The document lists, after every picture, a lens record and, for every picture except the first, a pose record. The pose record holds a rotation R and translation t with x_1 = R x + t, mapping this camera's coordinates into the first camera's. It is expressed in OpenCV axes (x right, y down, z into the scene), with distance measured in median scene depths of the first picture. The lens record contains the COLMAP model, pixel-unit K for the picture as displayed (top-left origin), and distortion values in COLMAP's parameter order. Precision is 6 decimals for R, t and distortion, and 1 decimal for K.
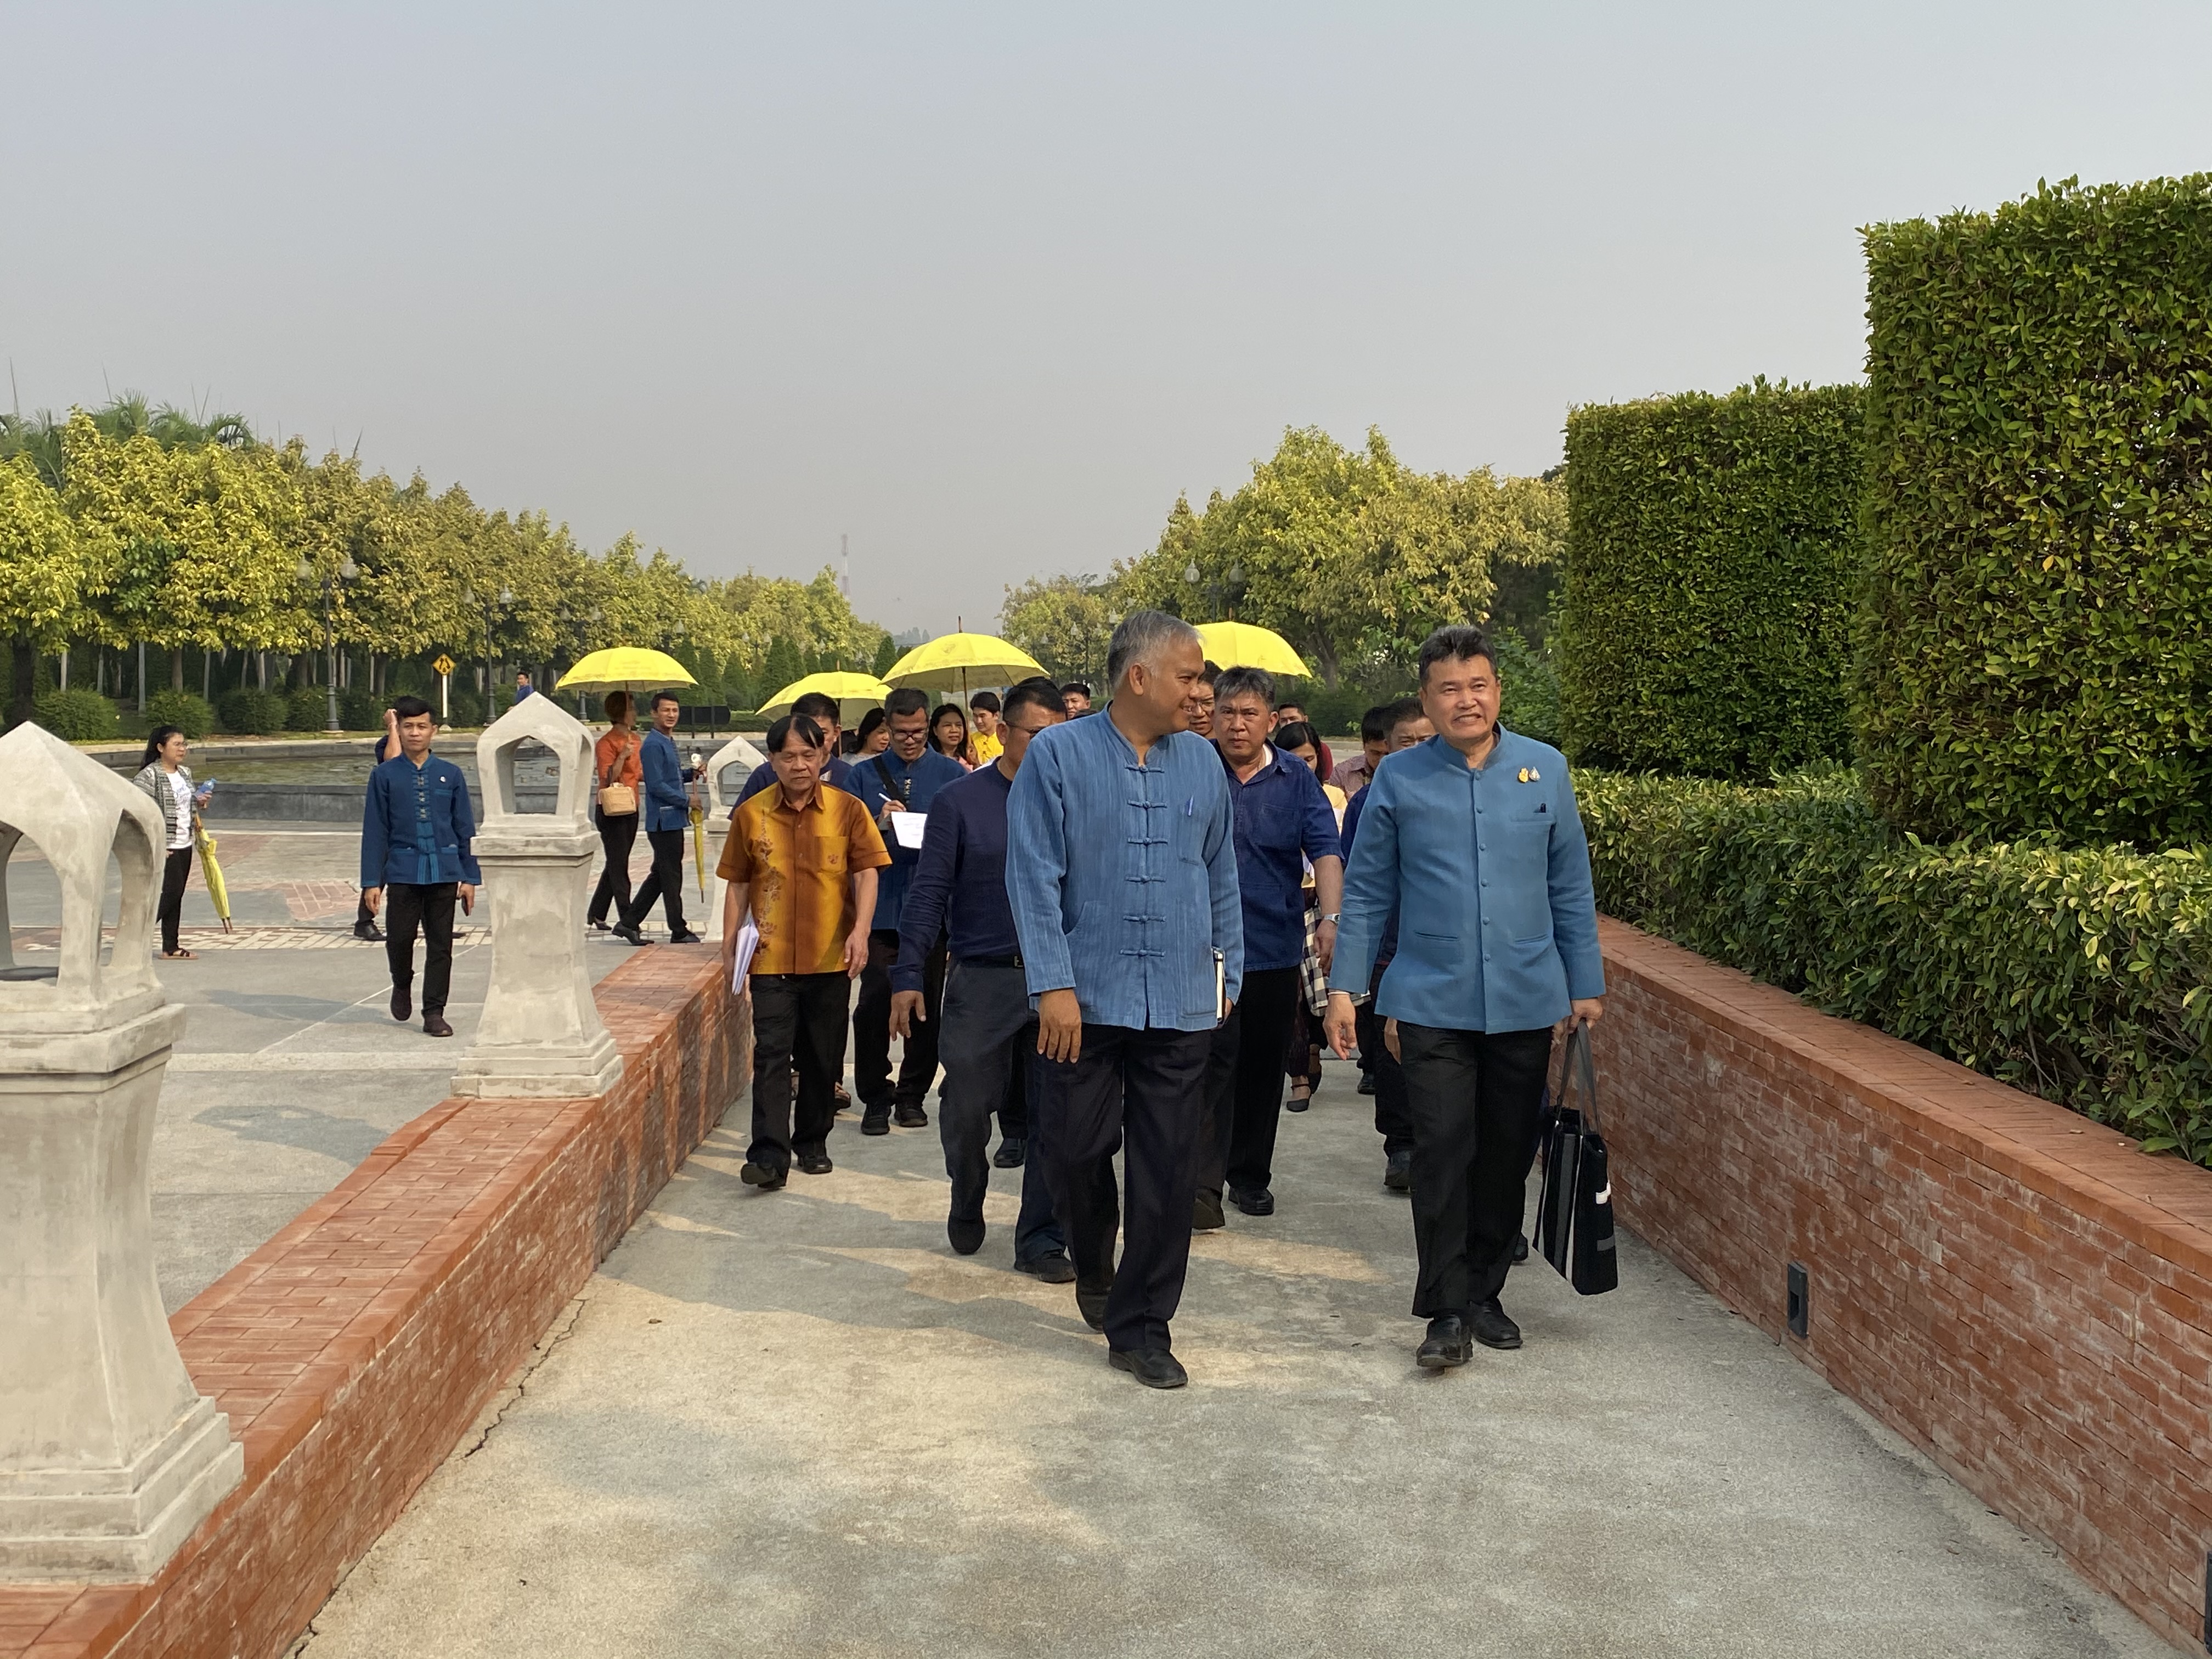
lens RADIAL K [[2382.7, 0, 1106.0], [0, 2382.7, 829.5], [0, 0, 1]] dist [0.043819, -0.054774]
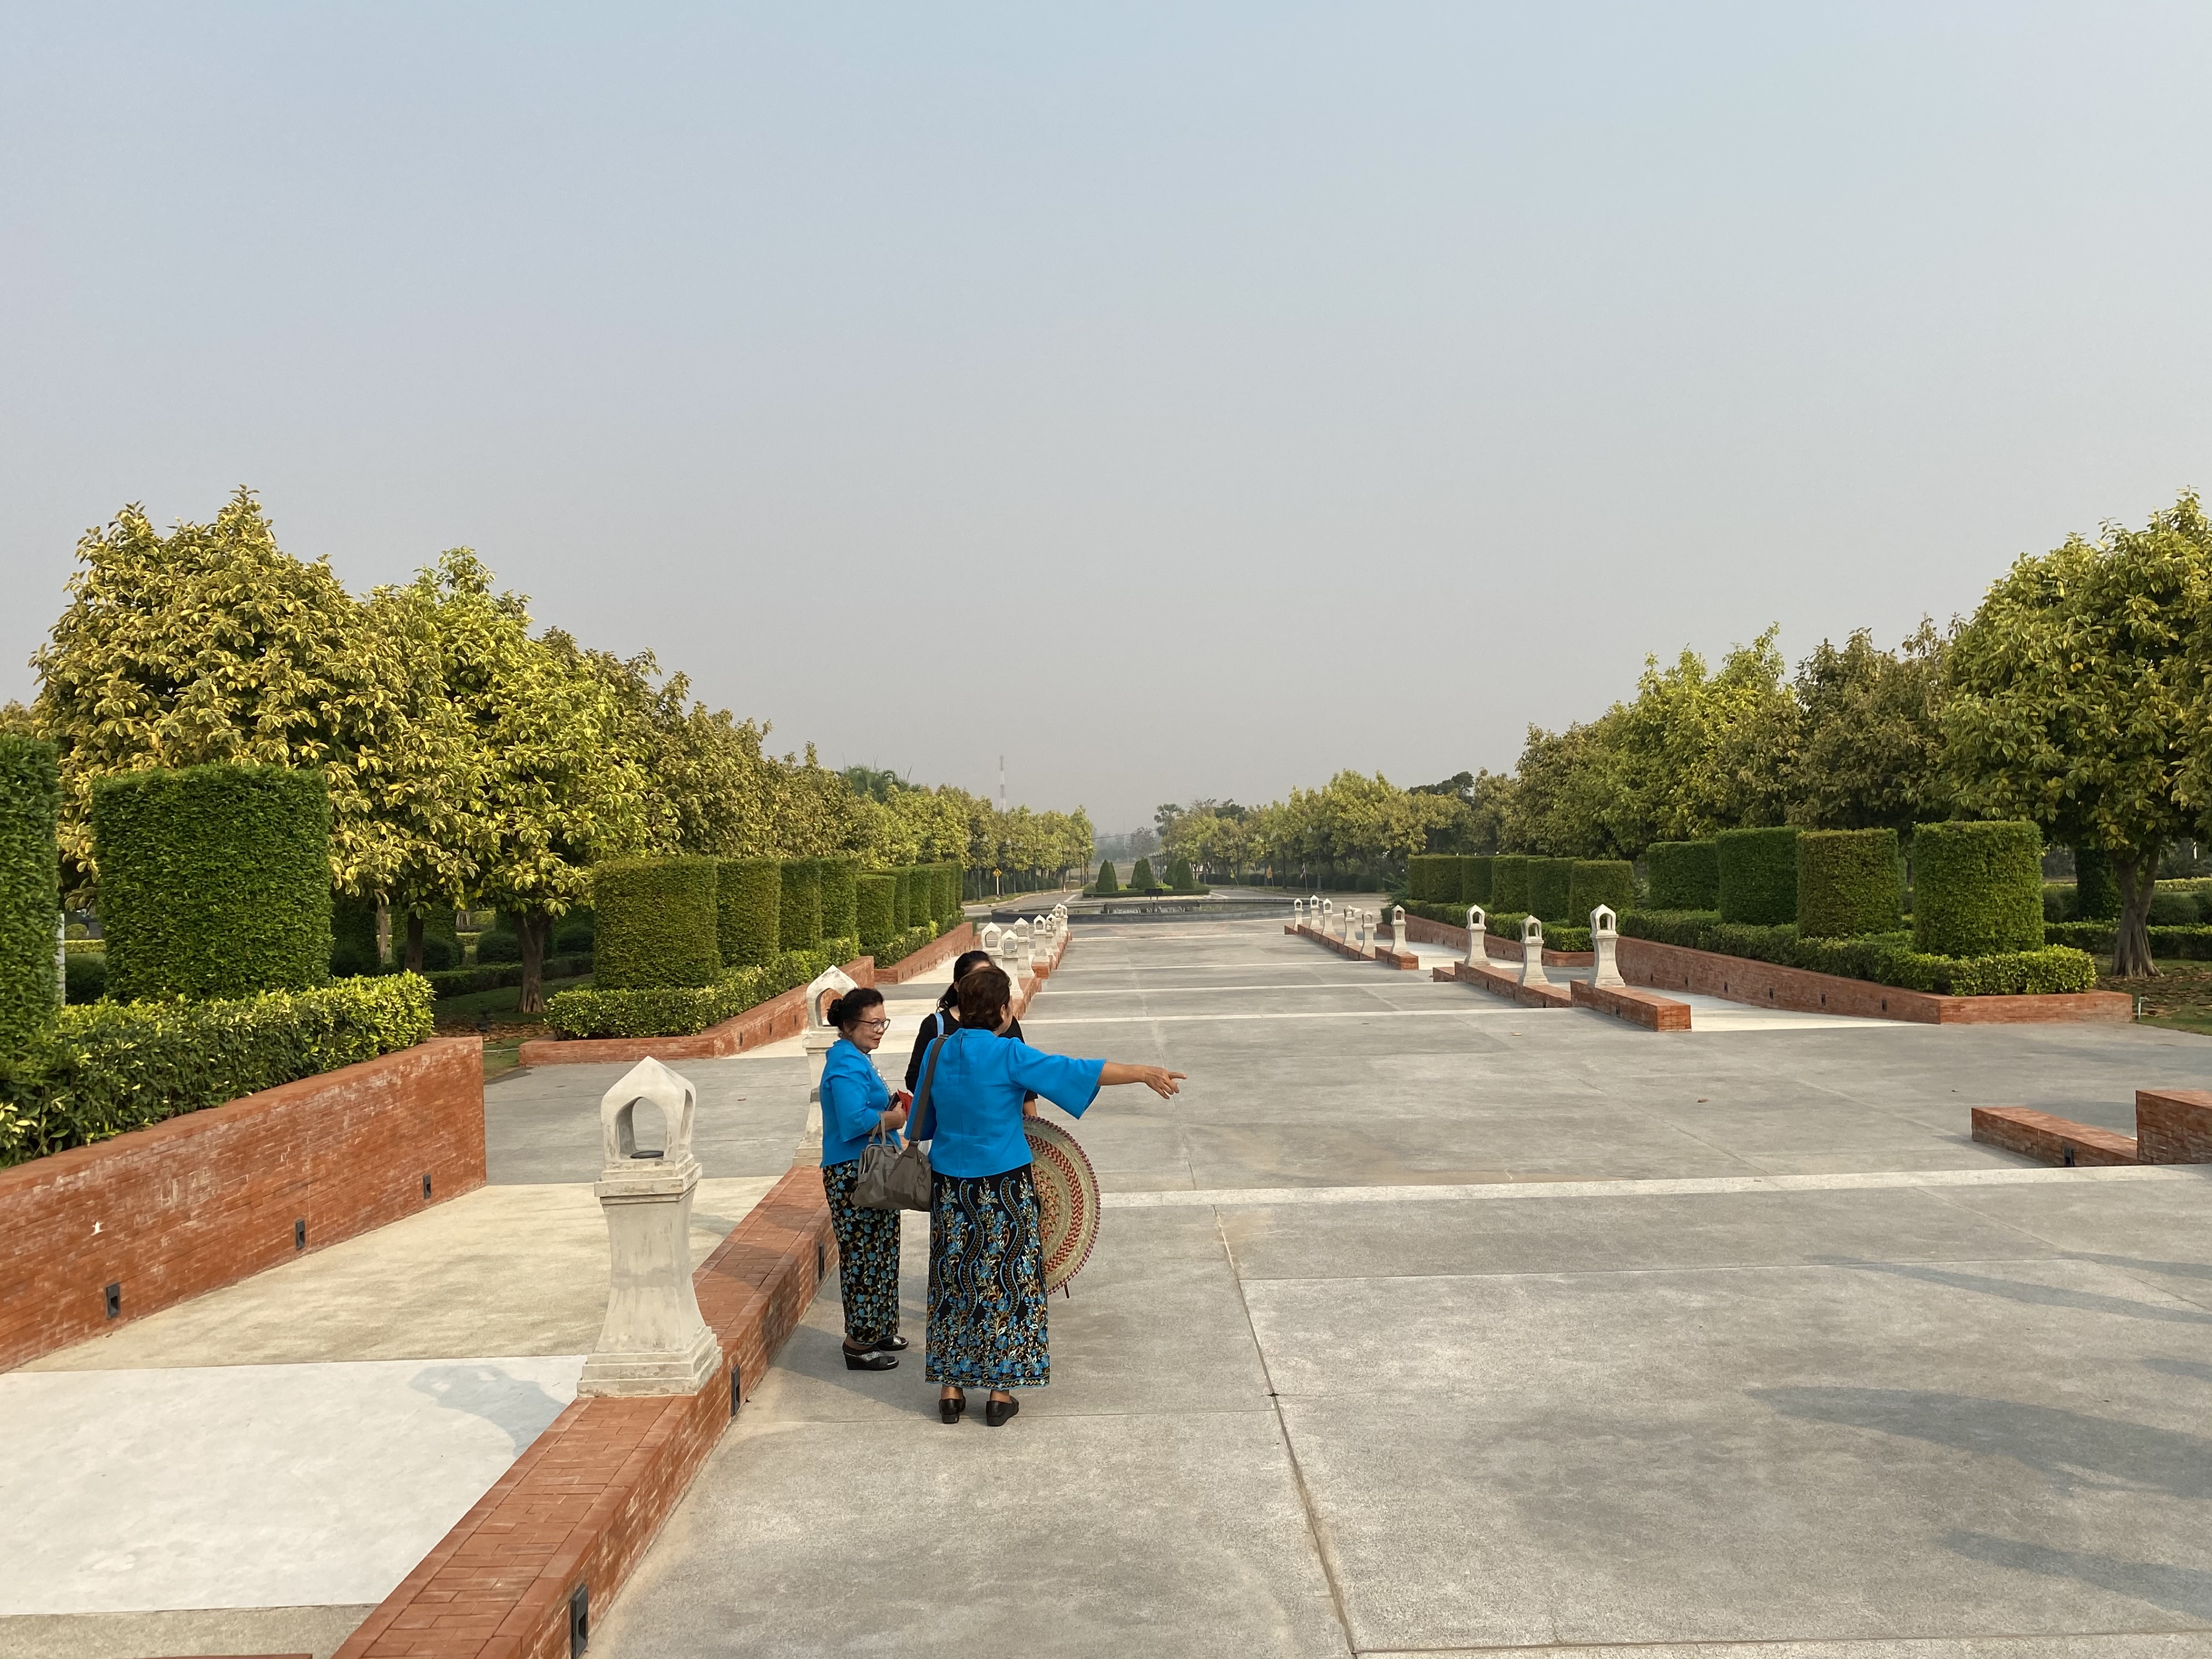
lens RADIAL K [[1760.0, 0, 1104.8], [0, 1760.0, 838.9], [0, 0, 1]] dist [0.053561, -0.119676]
pose [[0.998688, -0.027849, -0.042979, -0.116298], [0.024786, 0.997223, -0.070223, 0.032540], [0.044815, 0.069066, 0.996605, -1.010670]]
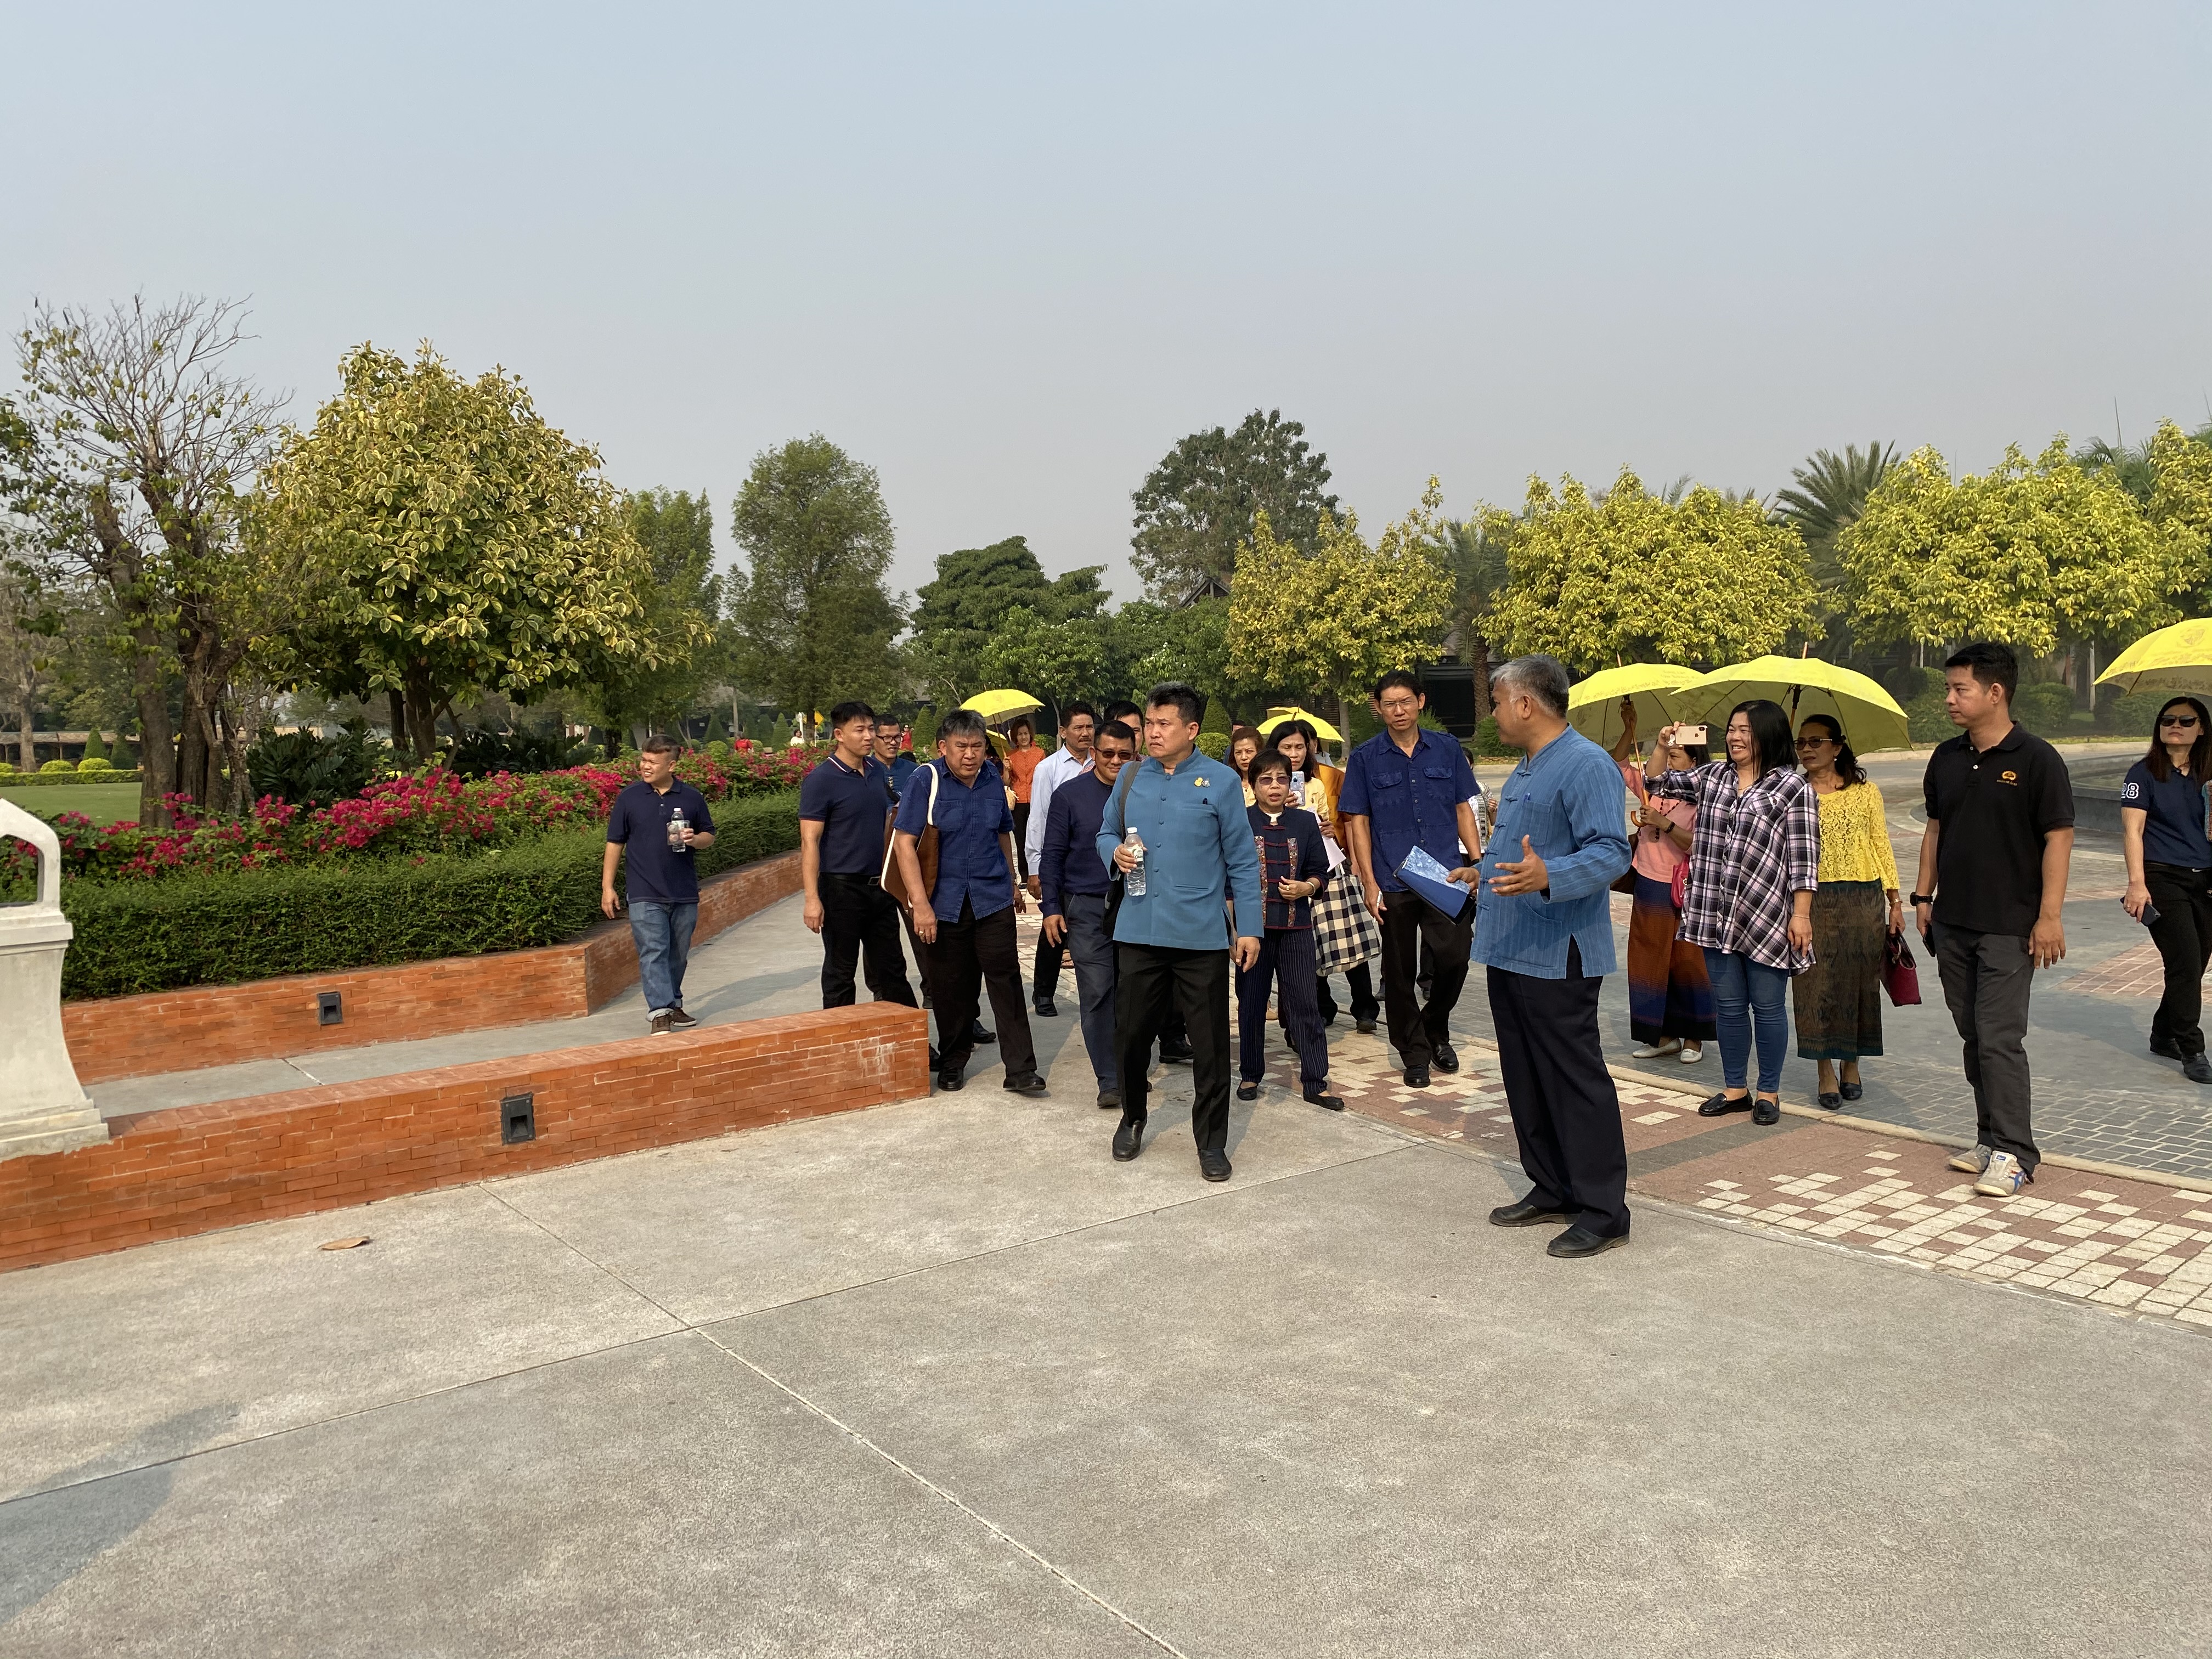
lens RADIAL K [[1672.3, 0, 1106.0], [0, 1672.3, 829.5], [0, 0, 1]] dist [0.046152, -0.076563]
pose [[0.548133, 0.031347, -0.835803, -0.061885], [-0.016044, 0.999508, 0.026965, -0.008001], [0.836237, -0.001371, 0.548367, 0.211355]]
